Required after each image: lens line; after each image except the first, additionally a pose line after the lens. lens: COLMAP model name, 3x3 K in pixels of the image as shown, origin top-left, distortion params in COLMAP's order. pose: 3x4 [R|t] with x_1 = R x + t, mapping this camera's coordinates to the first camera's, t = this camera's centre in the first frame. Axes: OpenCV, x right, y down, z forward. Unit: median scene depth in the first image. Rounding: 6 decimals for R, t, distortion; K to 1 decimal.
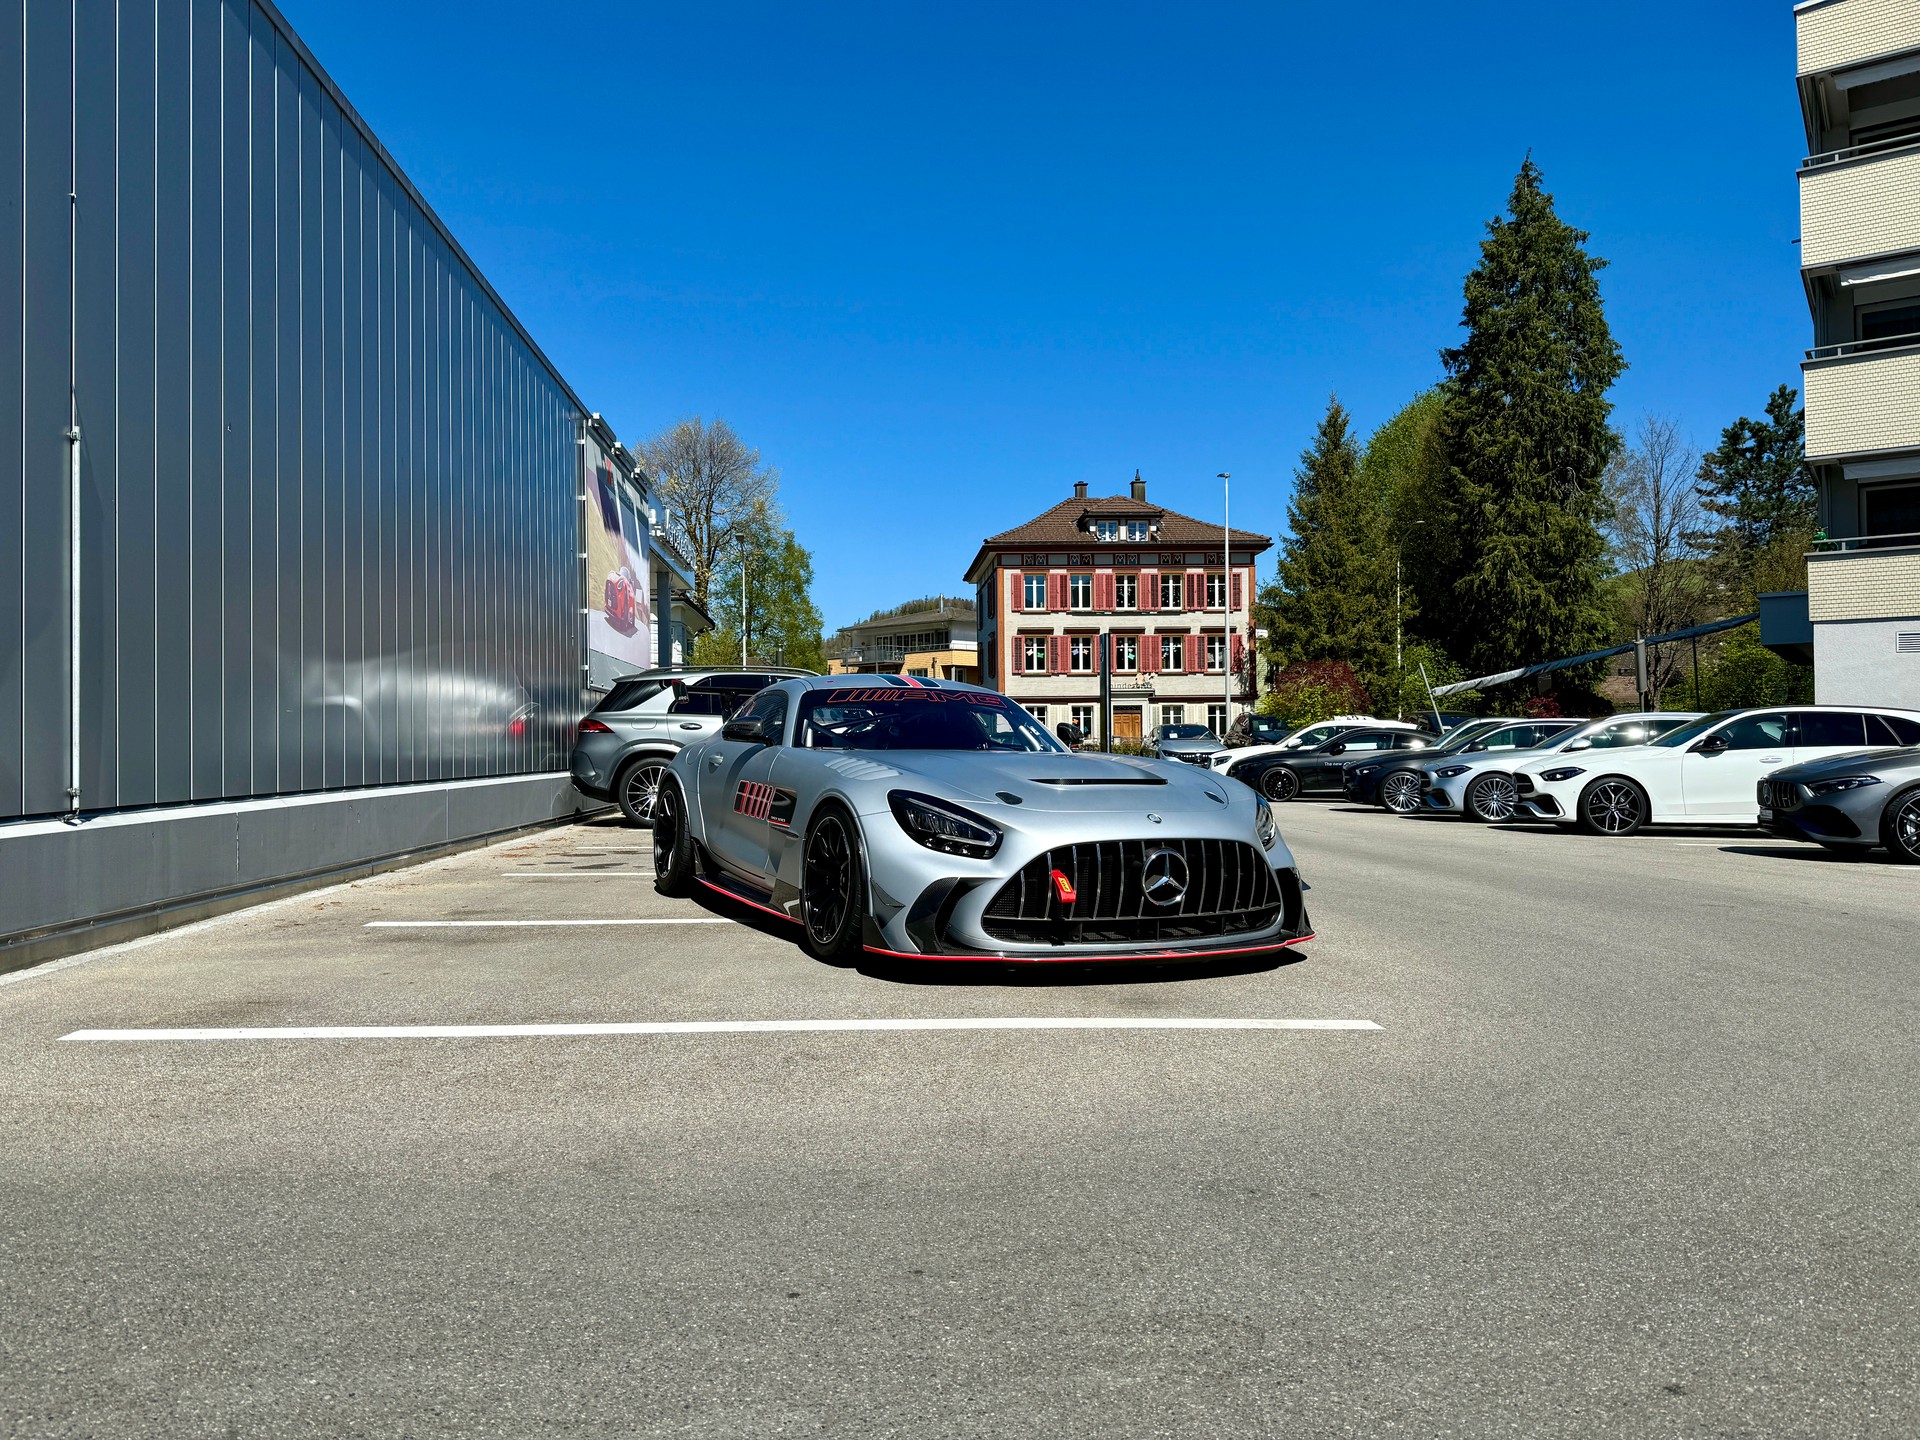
lens RADIAL K [[1335.2, 0, 954.2], [0, 1335.2, 716.3], [0, 0, 1]] dist [0.078753, -0.112260]
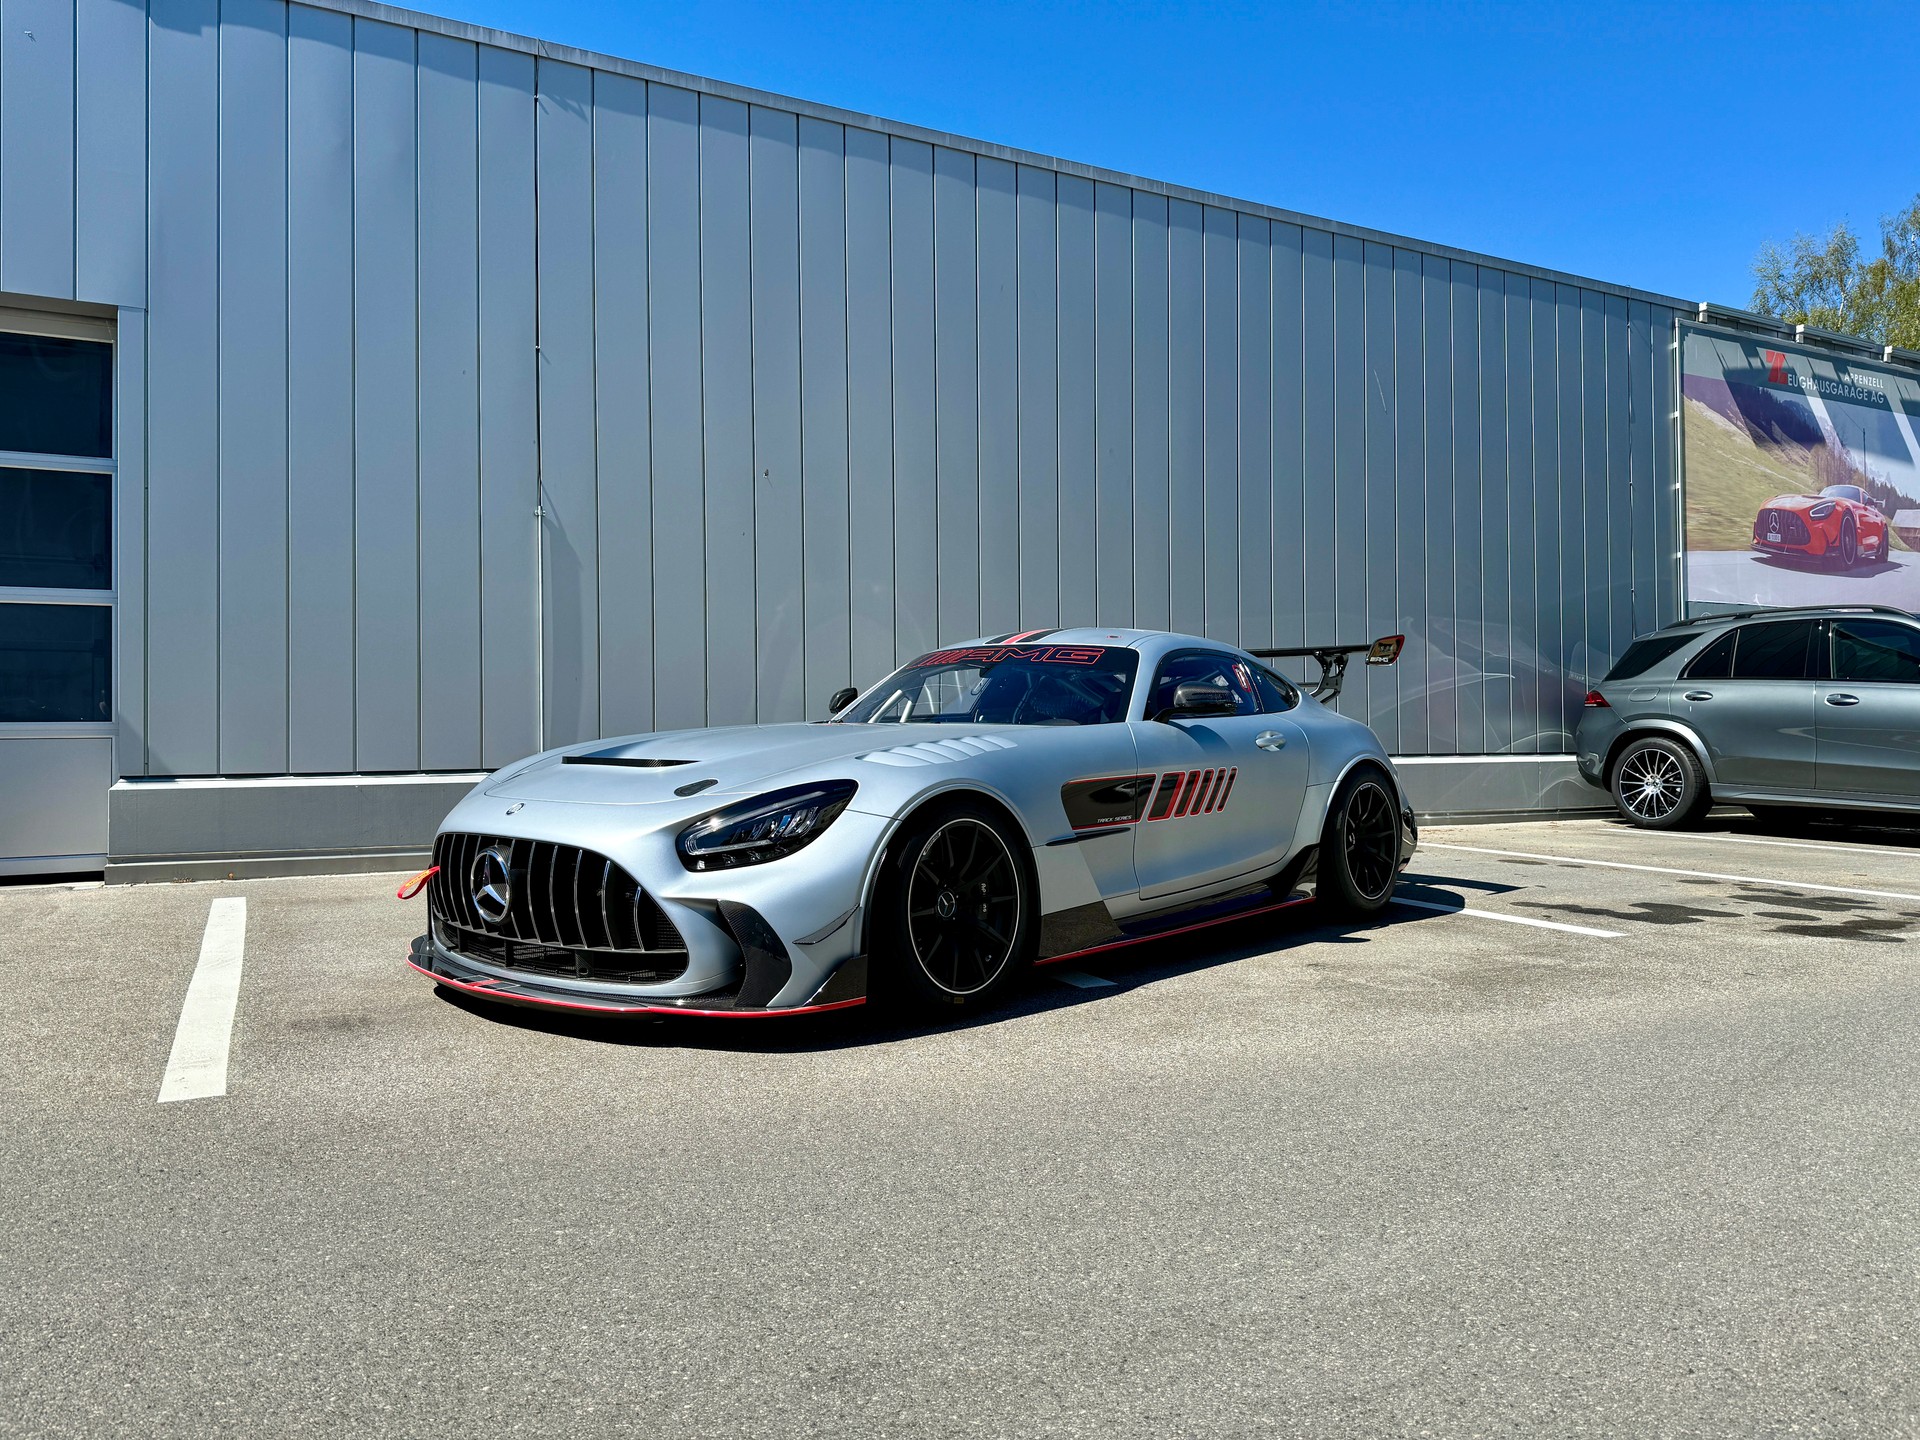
lens RADIAL K [[1346.8, 0, 954.3], [0, 1346.8, 717.8], [0, 0, 1]] dist [0.044651, -0.062066]
pose [[0.386759, -0.011790, -0.922105, 0.091146], [0.024930, 0.999686, -0.002326, 0.002944], [0.921844, -0.022089, 0.386932, 0.087857]]
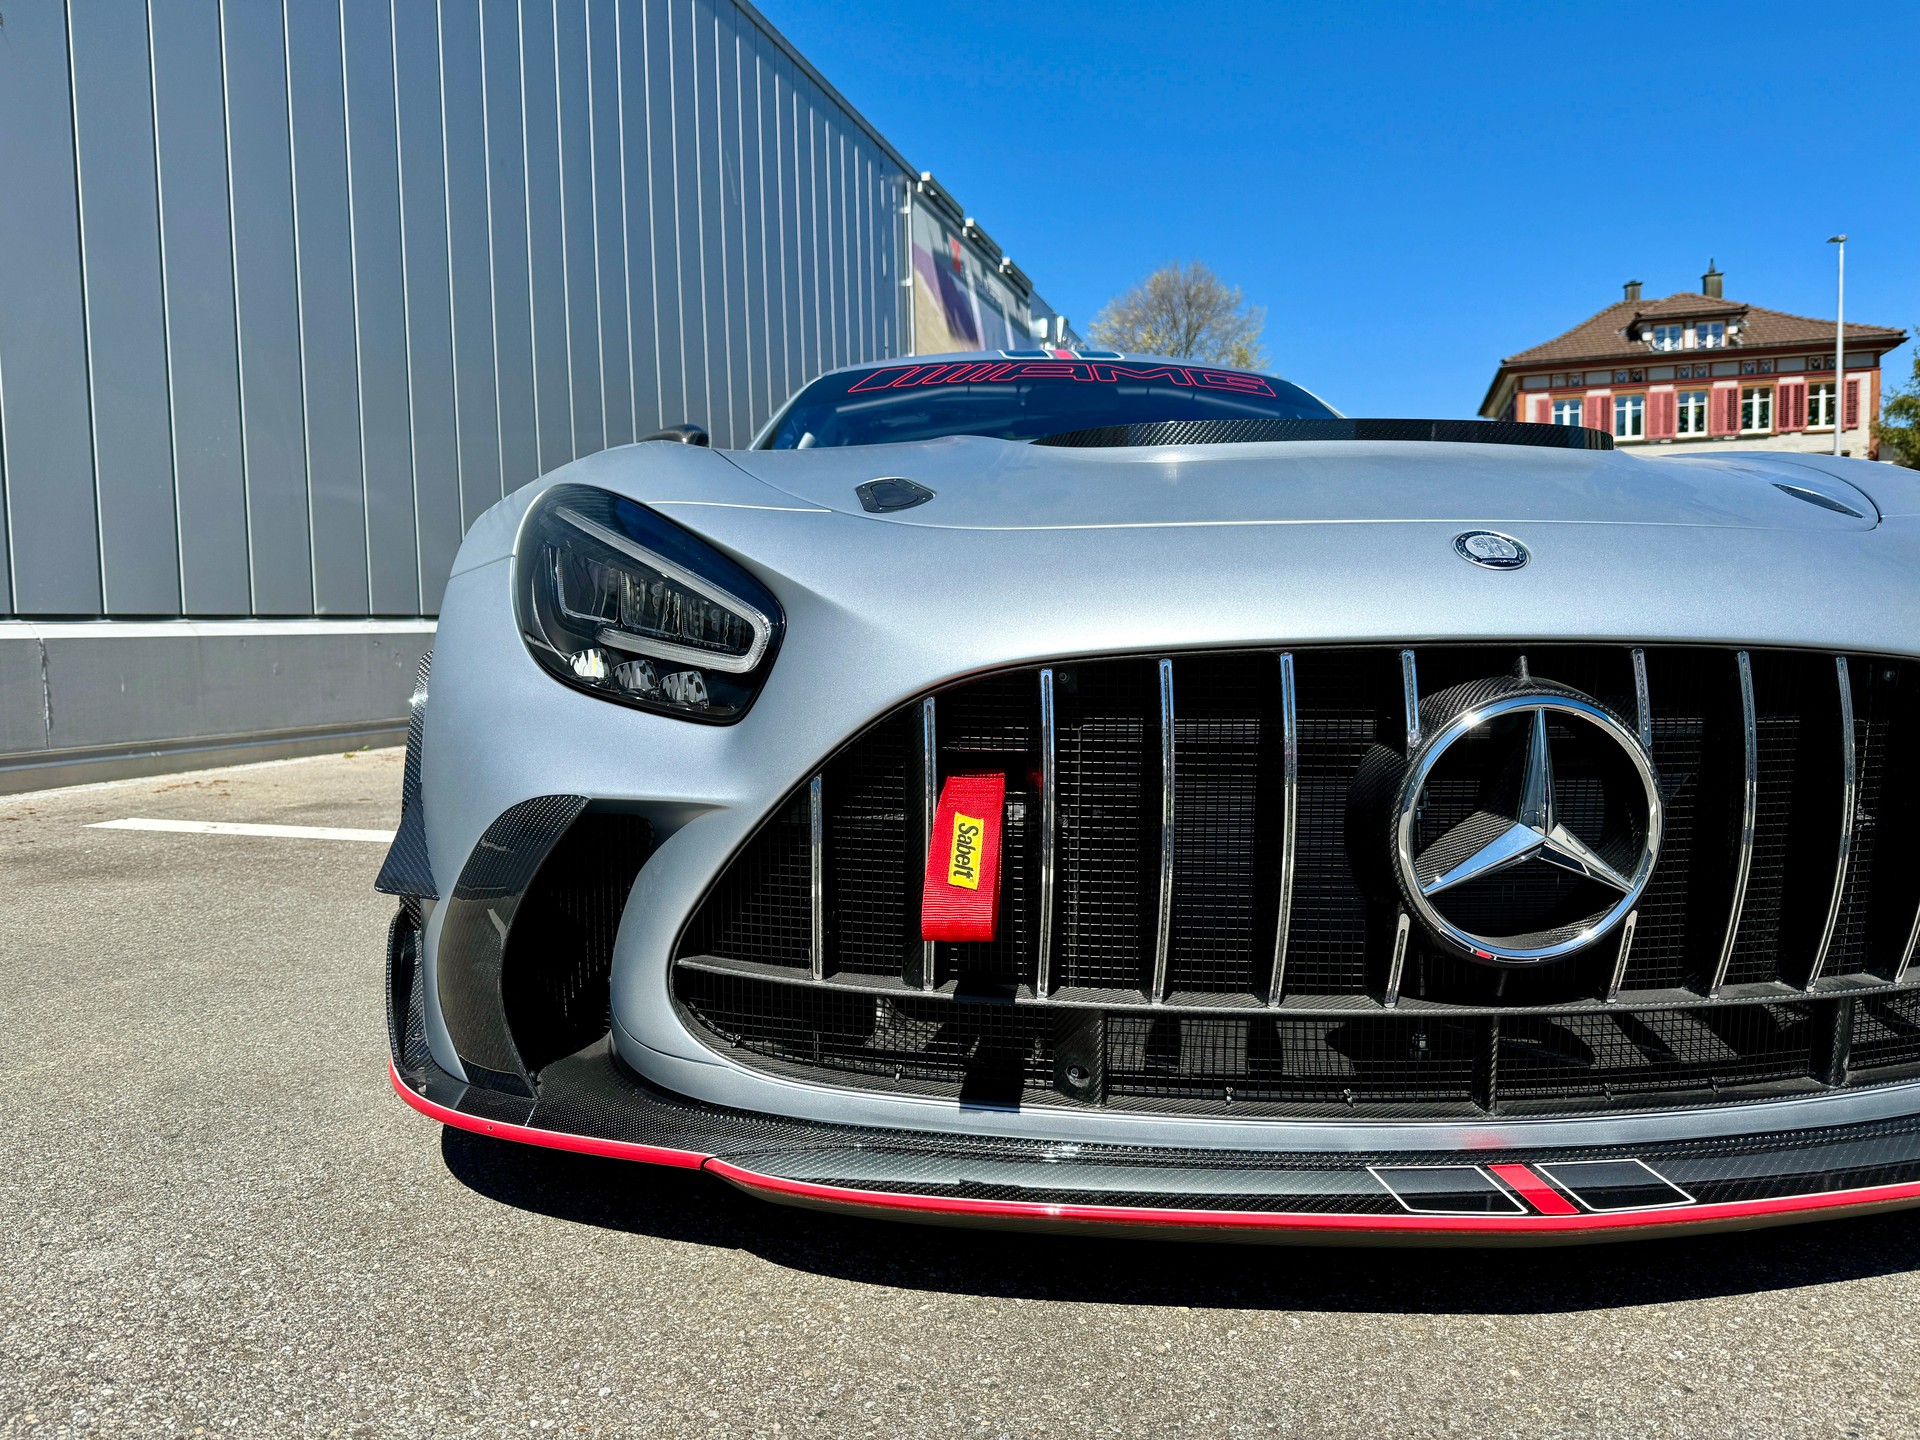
lens RADIAL K [[1346.8, 0, 954.3], [0, 1346.8, 717.8], [0, 0, 1]] dist [0.044651, -0.062066]
pose [[0.932065, 0.013721, -0.362031, 0.014034], [0.019788, 0.995863, 0.088691, 0.007761], [0.361750, -0.089829, 0.927937, 0.072166]]
